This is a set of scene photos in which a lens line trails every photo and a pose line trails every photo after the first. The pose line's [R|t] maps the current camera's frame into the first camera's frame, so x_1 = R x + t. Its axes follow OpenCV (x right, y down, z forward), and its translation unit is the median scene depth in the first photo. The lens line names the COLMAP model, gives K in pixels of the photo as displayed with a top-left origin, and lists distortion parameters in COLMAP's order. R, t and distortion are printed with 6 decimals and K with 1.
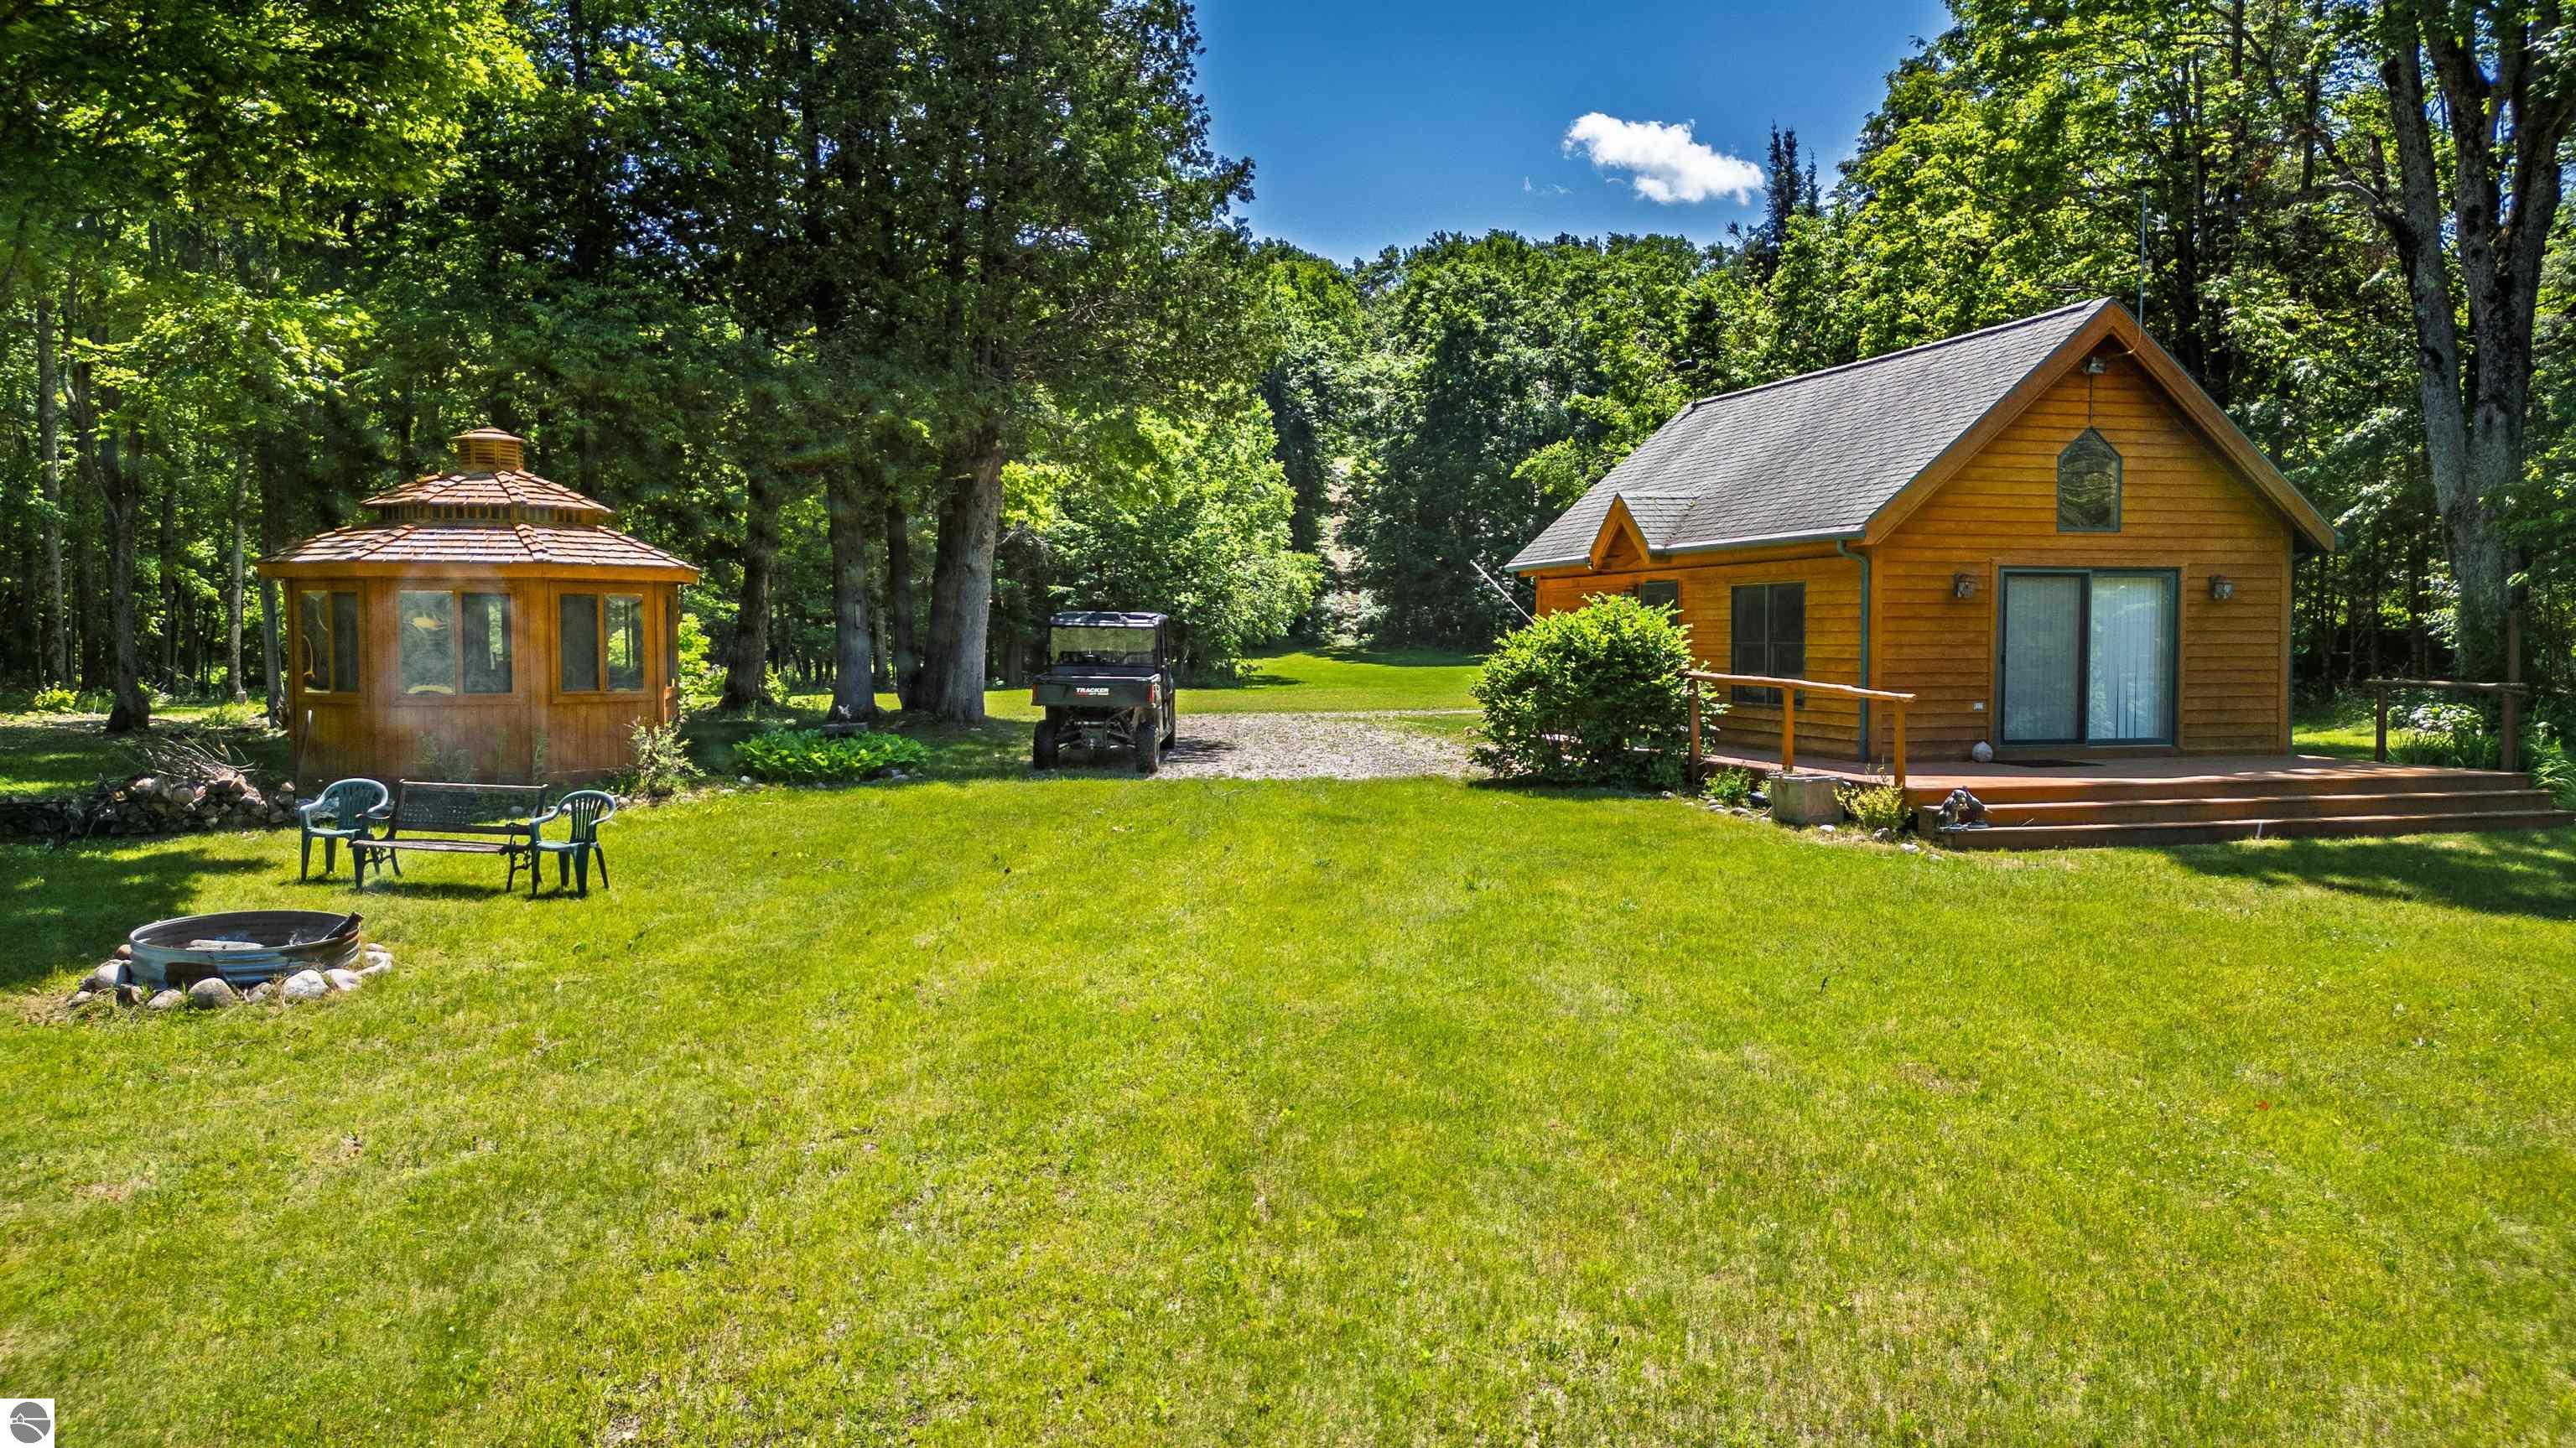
lens RADIAL K [[1822.9, 0, 1313.2], [0, 1822.9, 724.8], [0, 0, 1]] dist [0.046681, -0.000364]
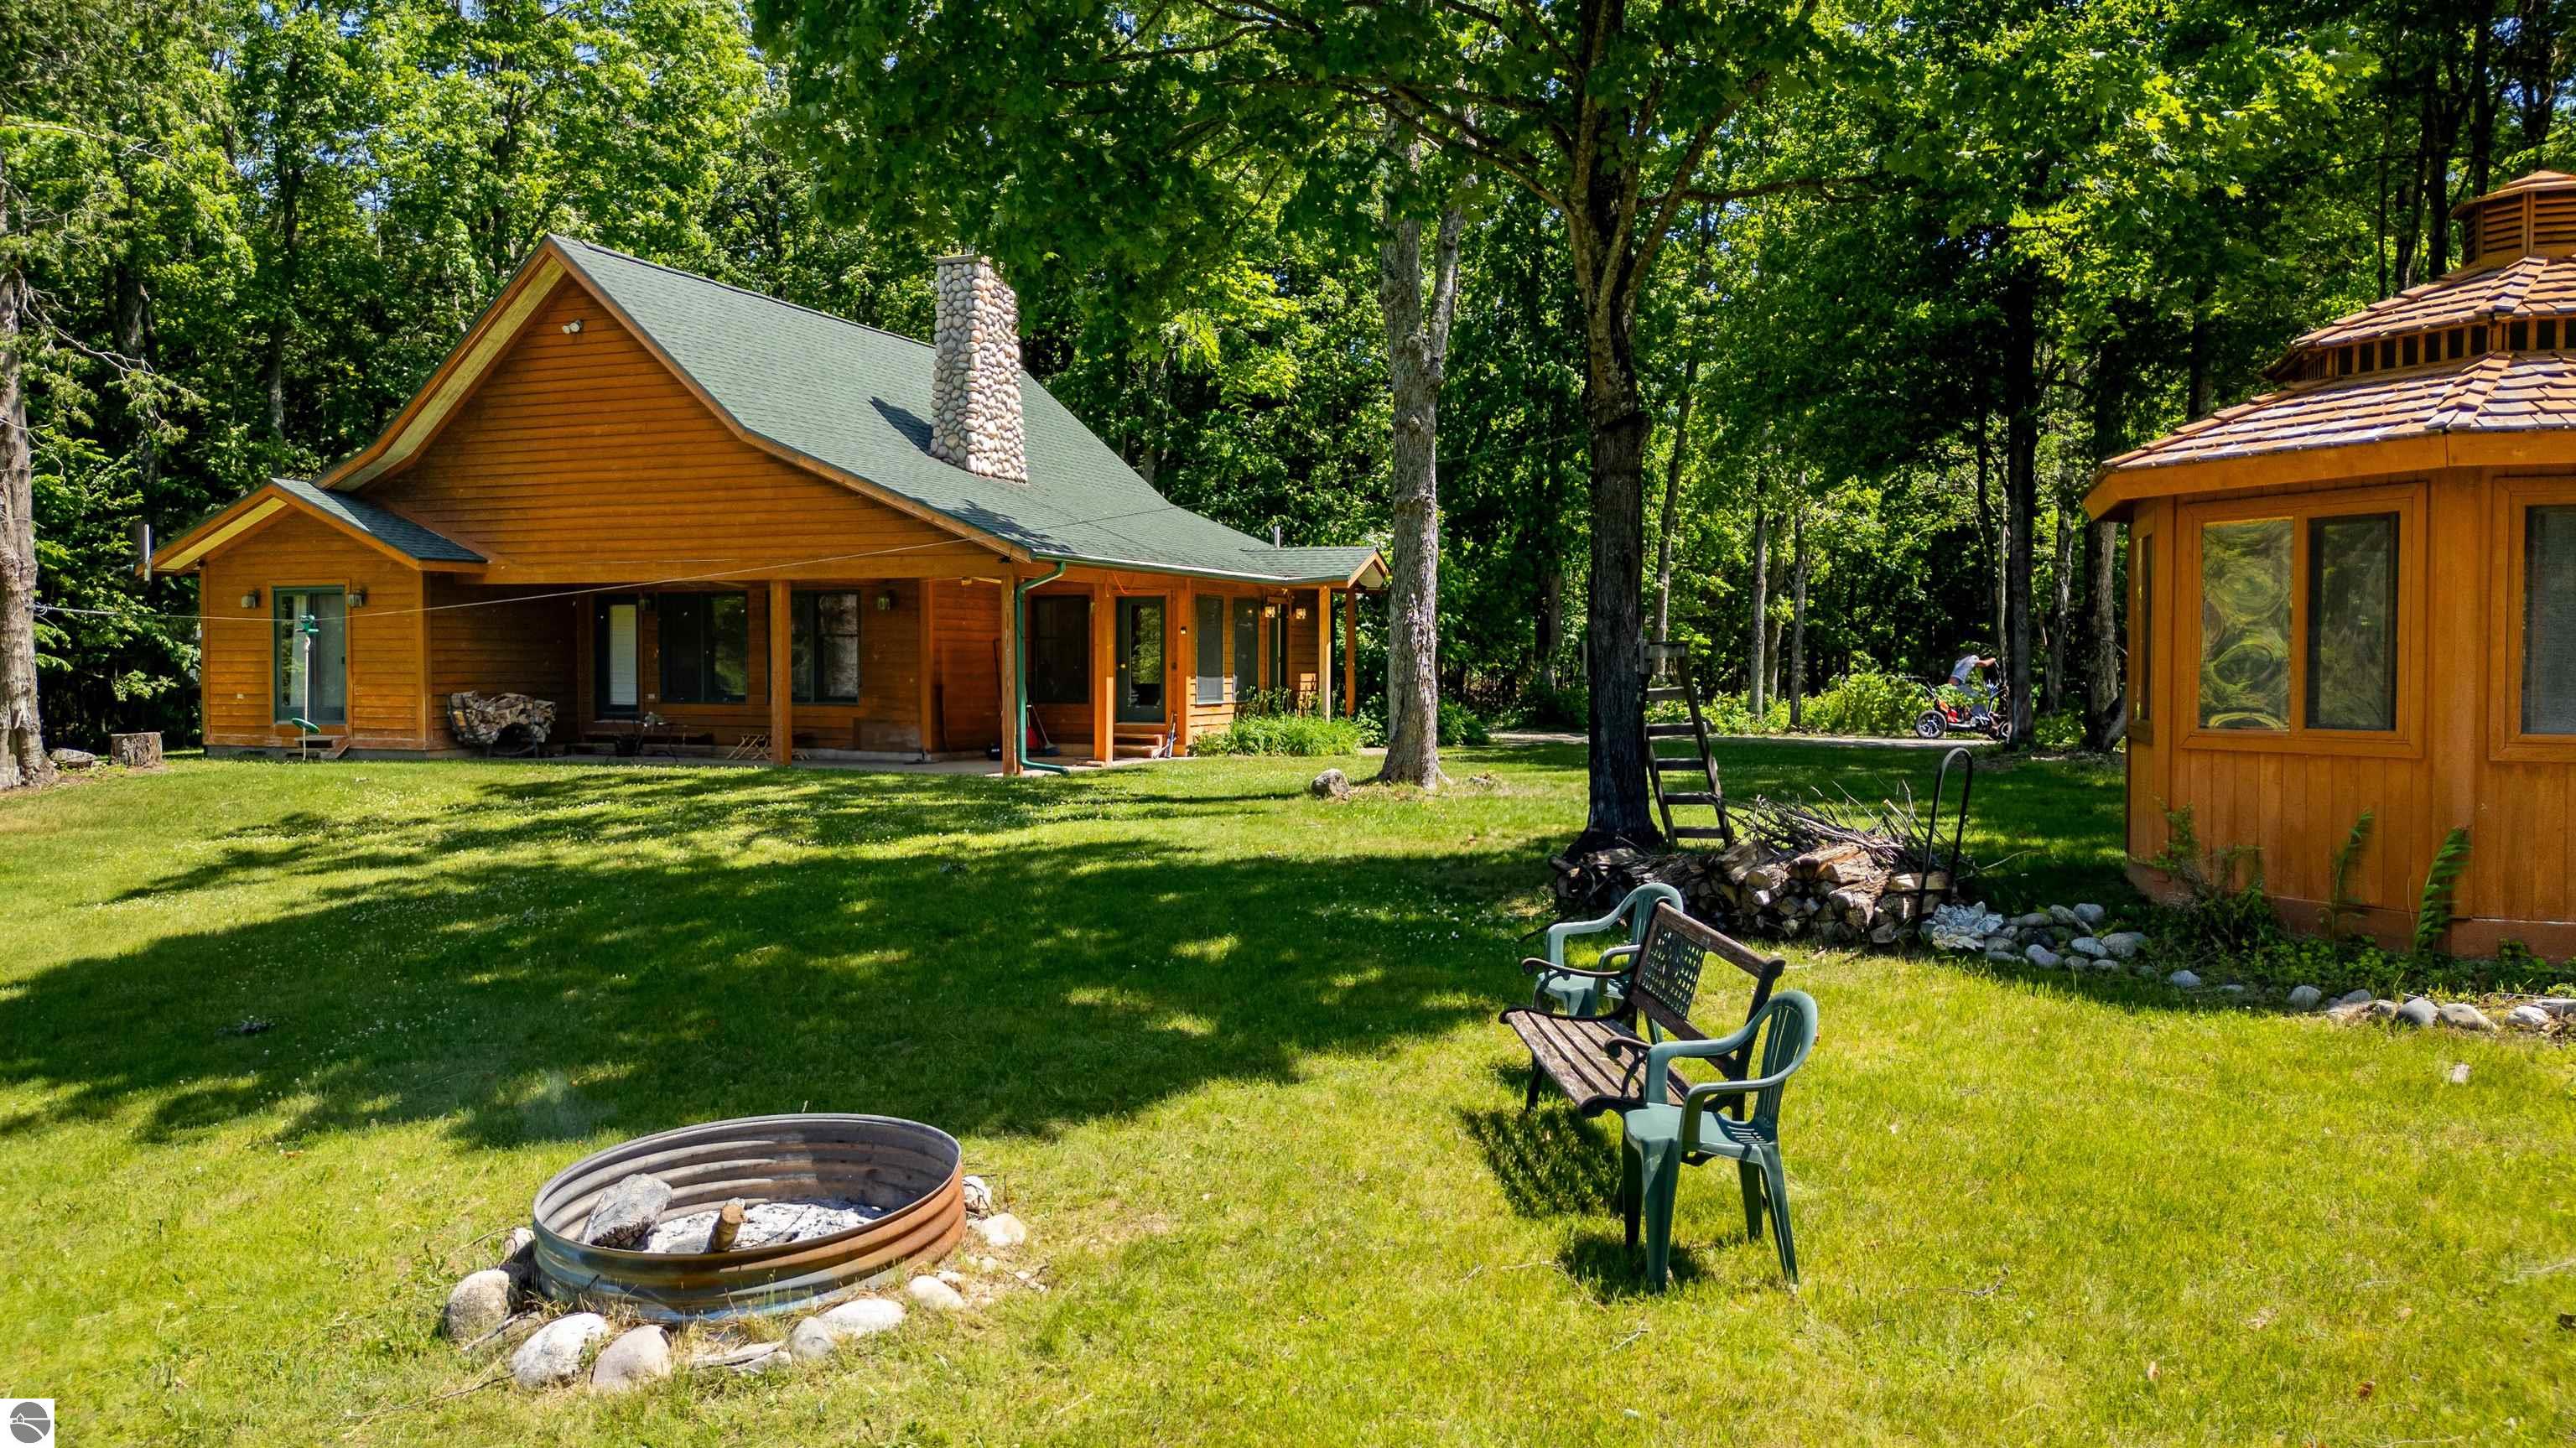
lens RADIAL K [[1822.9, 0, 1313.2], [0, 1822.9, 724.8], [0, 0, 1]] dist [0.046681, -0.000364]
pose [[0.231004, 0.035828, -0.972293, -0.047630], [-0.049324, 0.998468, 0.025074, -0.014977], [0.971702, 0.042165, 0.232417, 0.551733]]
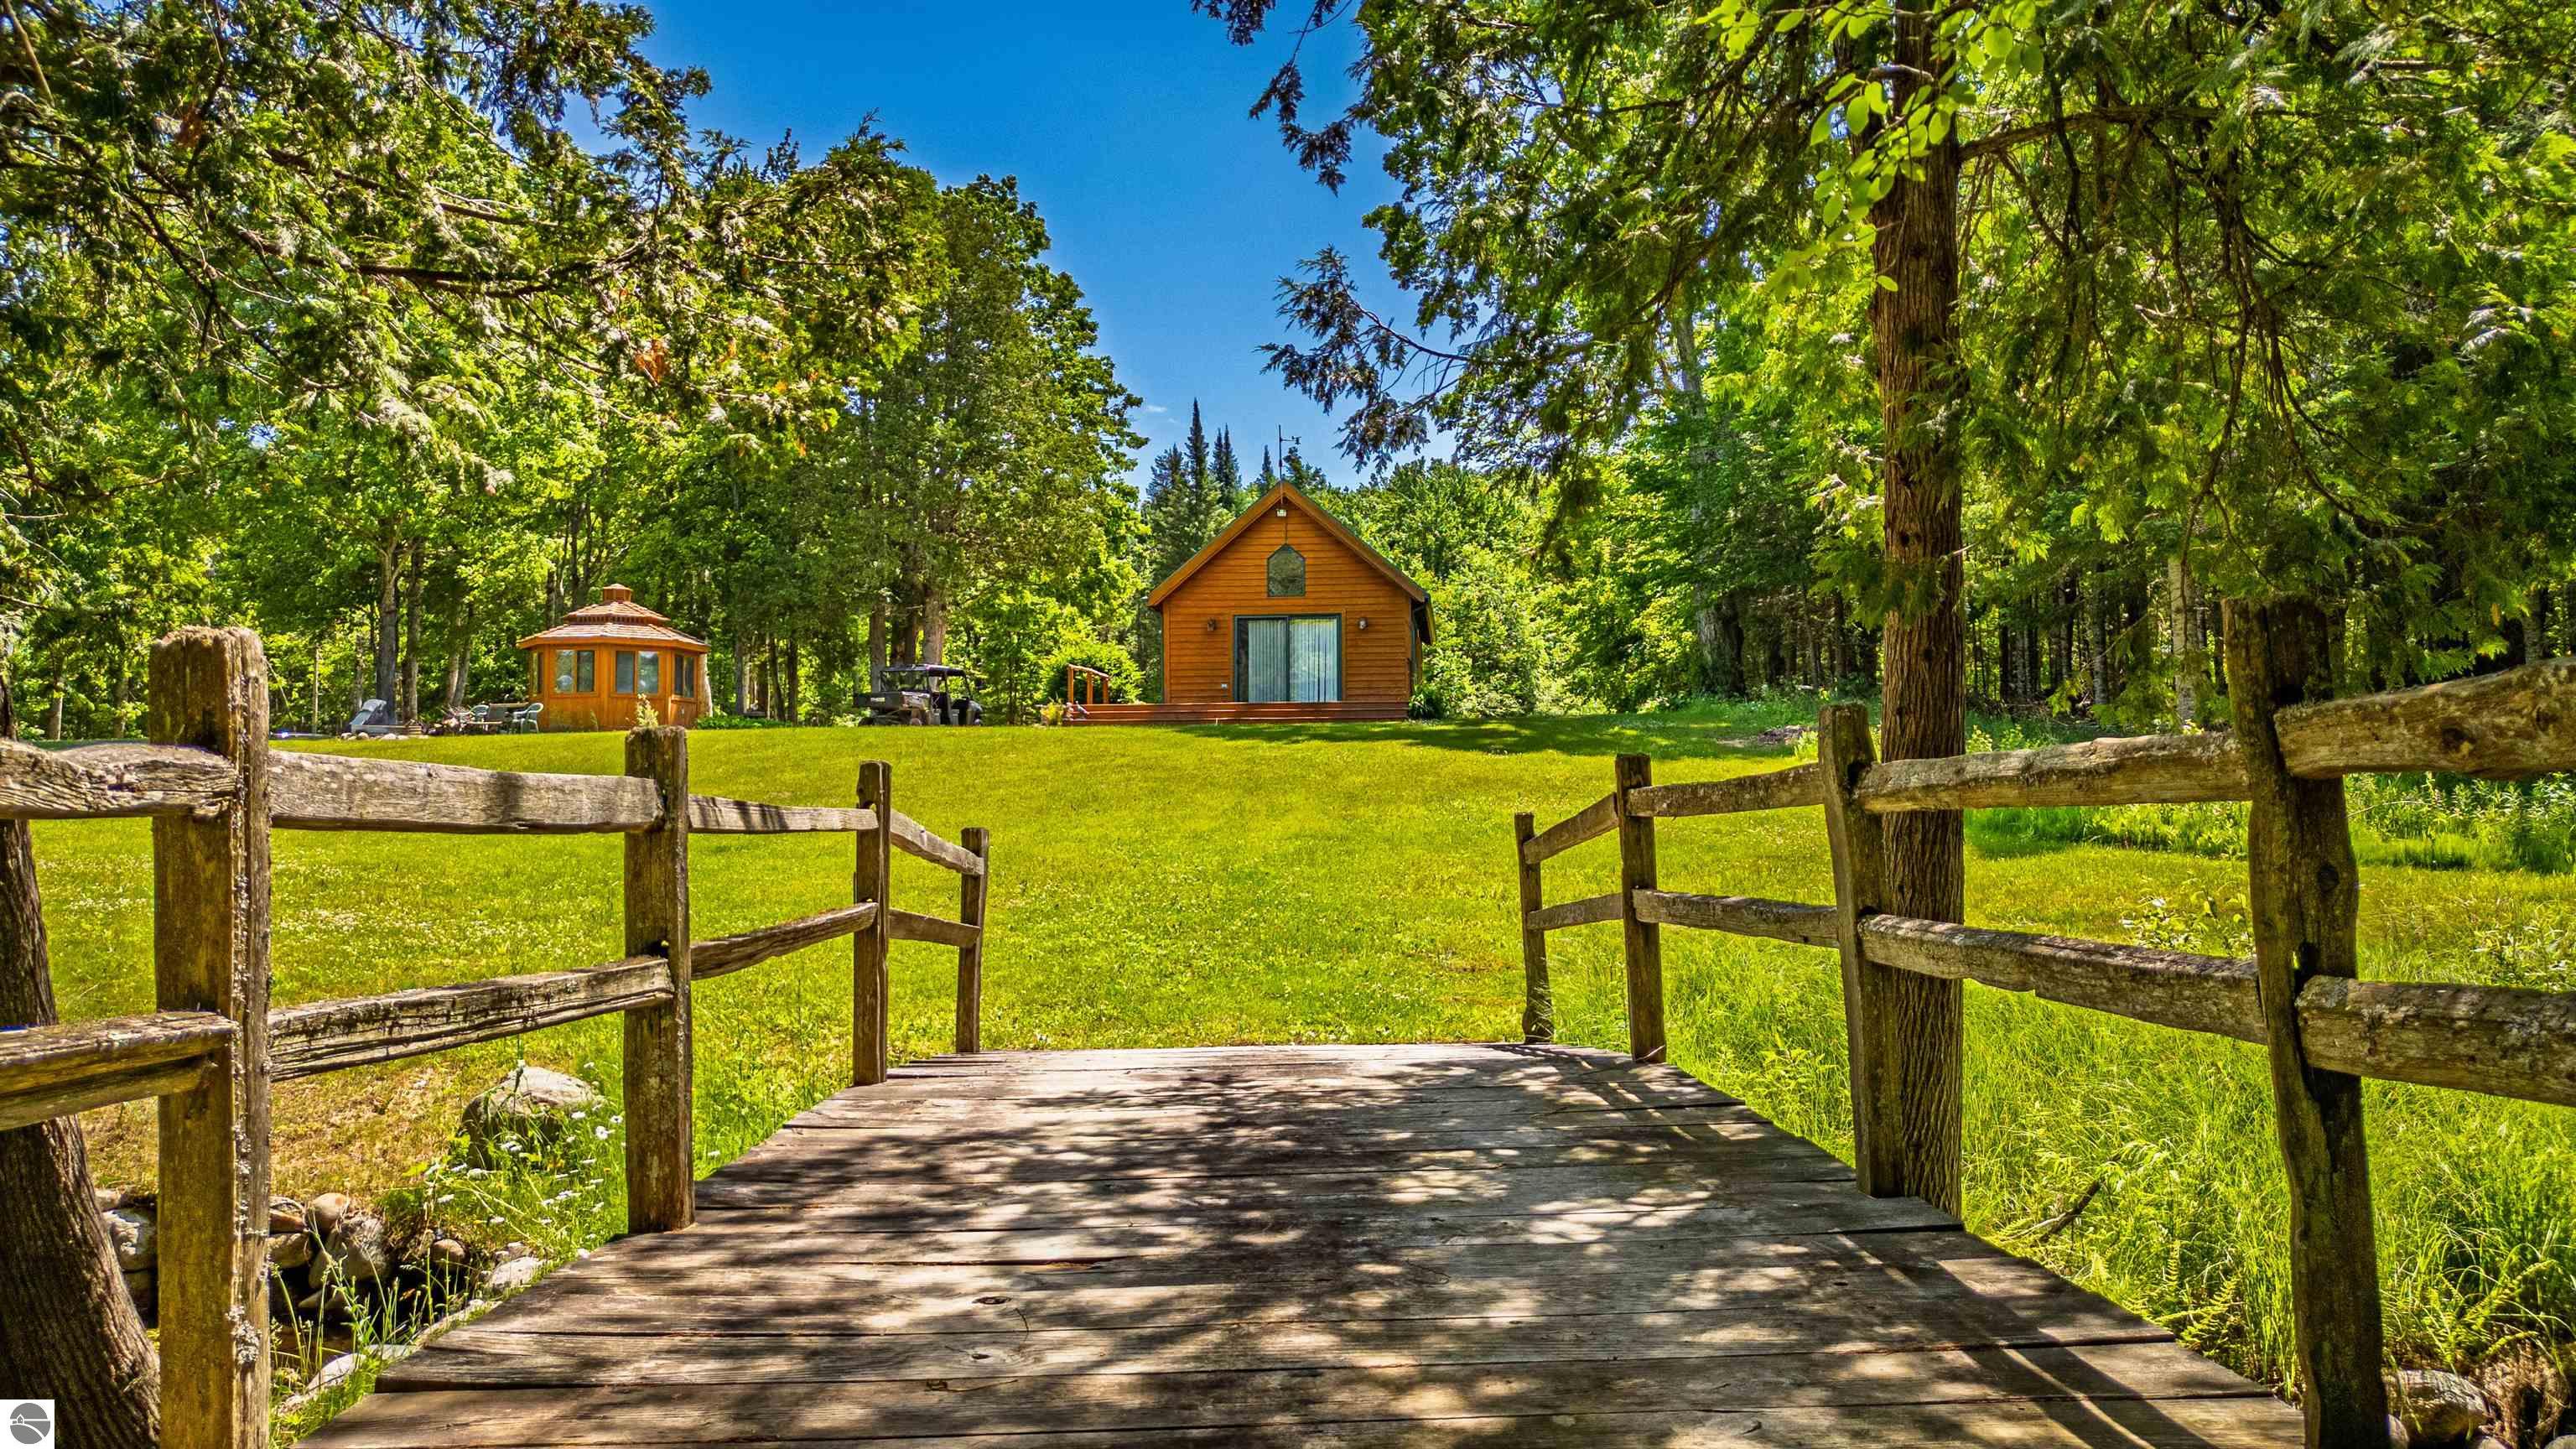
lens RADIAL K [[1812.2, 0, 1292.4], [0, 1812.2, 711.9], [0, 0, 1]] dist [0.105061, -0.143809]
pose [[0.929350, -0.027589, -0.368167, 1.121064], [-0.014397, 0.993737, -0.110810, 0.228920], [0.368919, 0.108282, 0.923133, -0.761675]]
